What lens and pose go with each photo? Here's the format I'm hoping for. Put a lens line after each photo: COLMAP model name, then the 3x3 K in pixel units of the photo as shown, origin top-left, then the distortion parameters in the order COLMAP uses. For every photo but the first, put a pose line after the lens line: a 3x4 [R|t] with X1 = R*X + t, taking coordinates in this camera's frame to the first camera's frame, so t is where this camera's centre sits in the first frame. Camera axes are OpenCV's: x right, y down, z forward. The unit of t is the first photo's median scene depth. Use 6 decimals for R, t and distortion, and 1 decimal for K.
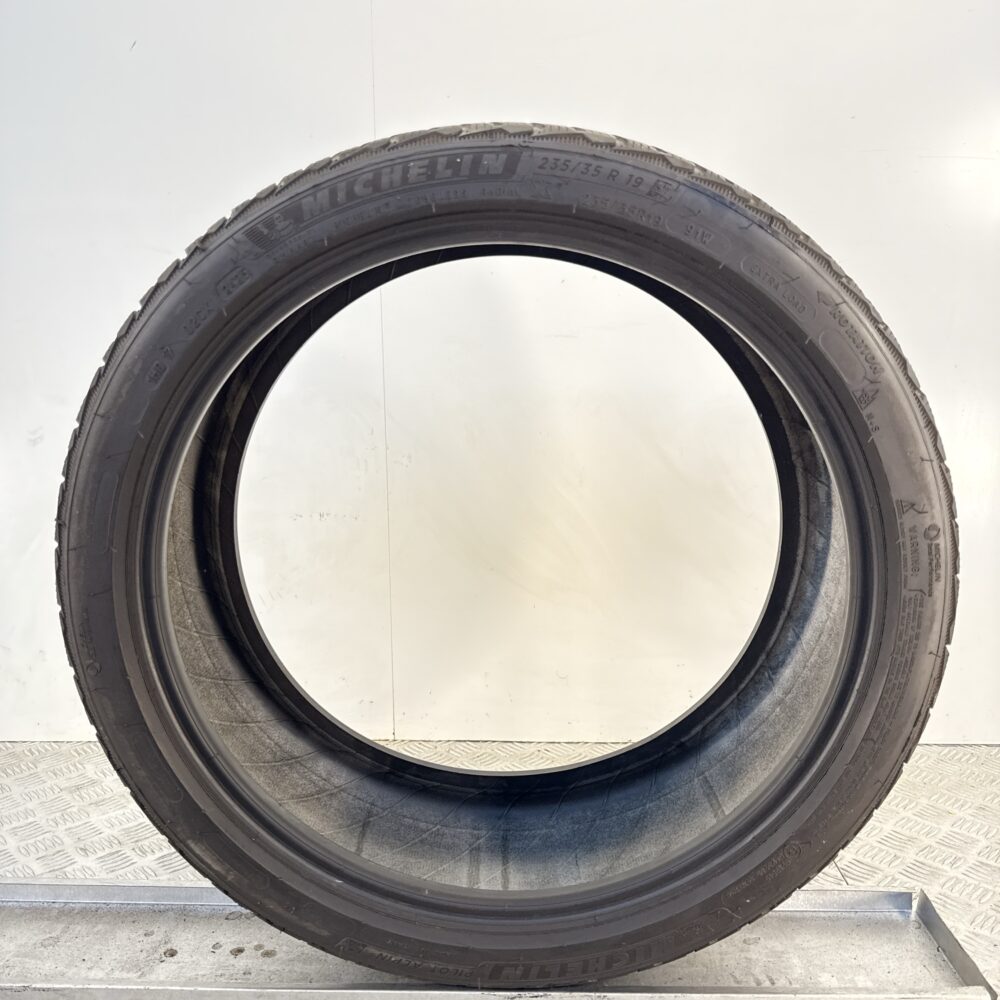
lens RADIAL K [[975.3, 0, 500.0], [0, 975.3, 500.0], [0, 0, 1]] dist [0.164851, -0.479986]
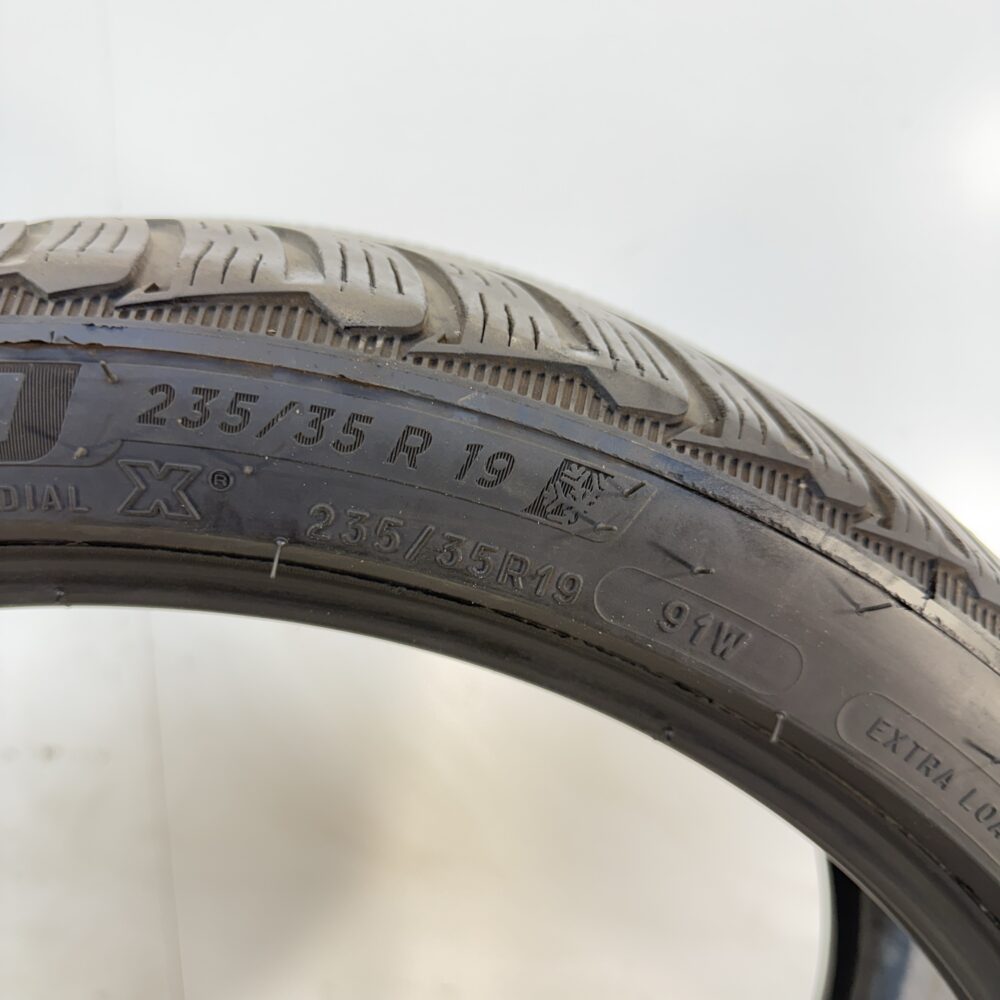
lens RADIAL K [[975.3, 0, 500.0], [0, 975.3, 500.0], [0, 0, 1]] dist [0.164851, -0.479986]
pose [[0.997116, -0.010360, 0.075185, 0.118603], [0.009664, 0.999907, 0.009611, -0.314939], [-0.075278, -0.008856, 0.997123, 0.713430]]
